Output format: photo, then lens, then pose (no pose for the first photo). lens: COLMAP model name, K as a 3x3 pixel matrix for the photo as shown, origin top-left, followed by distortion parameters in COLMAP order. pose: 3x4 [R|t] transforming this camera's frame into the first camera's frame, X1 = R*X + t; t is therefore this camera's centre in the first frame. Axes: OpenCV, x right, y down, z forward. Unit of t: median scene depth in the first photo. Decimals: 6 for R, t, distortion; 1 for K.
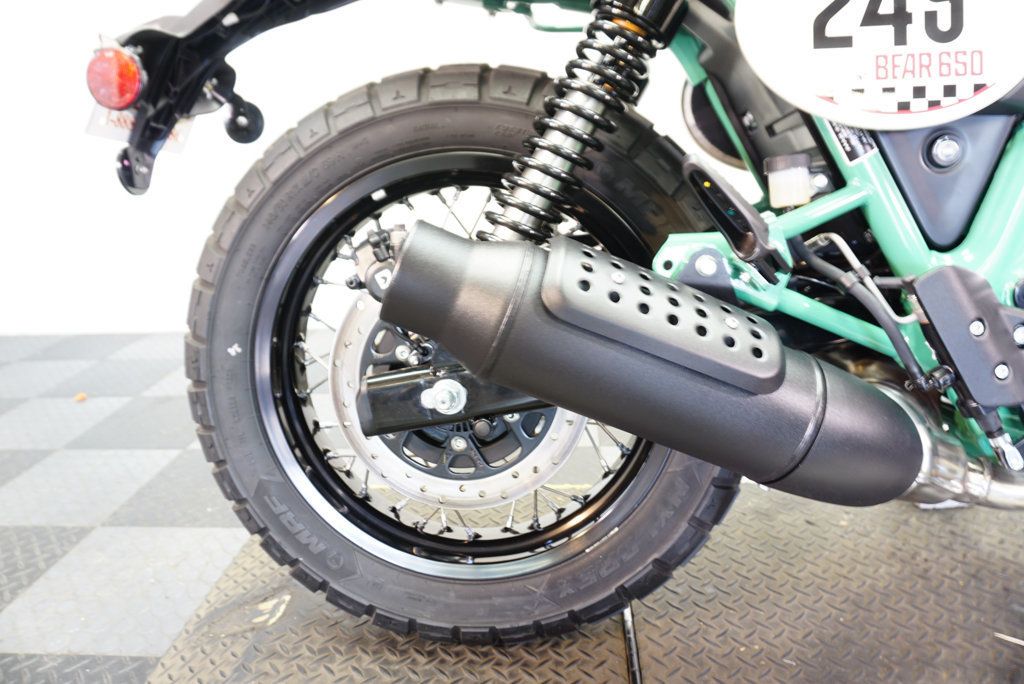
lens RADIAL K [[699.6, 0, 512.2], [0, 699.6, 349.6], [0, 0, 1]] dist [-0.067677, 0.056573]
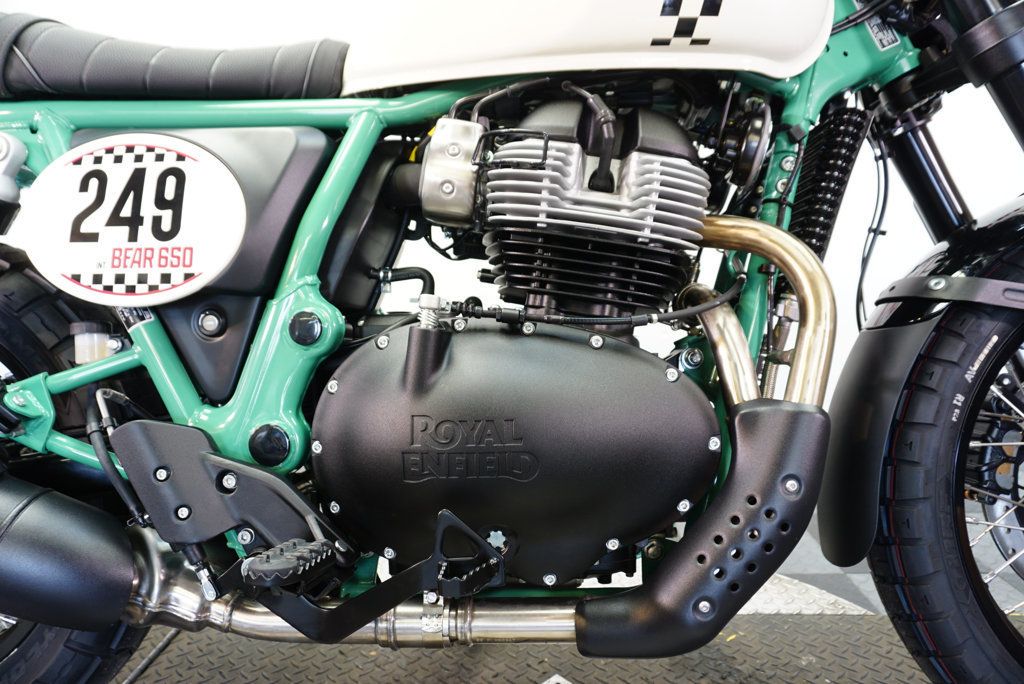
lens RADIAL K [[699.6, 0, 511.8], [0, 699.6, 342.7], [0, 0, 1]] dist [-0.067677, 0.056573]
pose [[0.999234, 0.030807, 0.024138, 1.227985], [-0.026139, 0.984352, -0.174264, -0.063834], [-0.029129, 0.173500, 0.984403, -0.216402]]
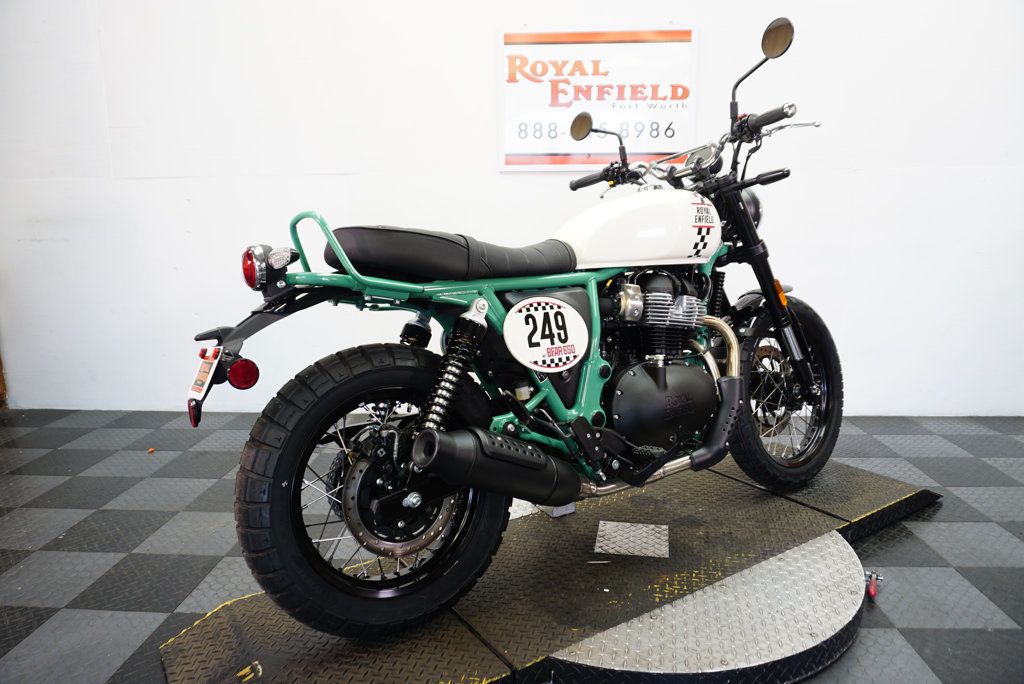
lens RADIAL K [[699.6, 0, 503.2], [0, 699.6, 353.0], [0, 0, 1]] dist [-0.067677, 0.056573]
pose [[0.785904, -0.078876, 0.613297, -1.455147], [0.165528, 0.982469, -0.085760, -0.185113], [-0.595781, 0.168917, 0.785183, -1.235595]]
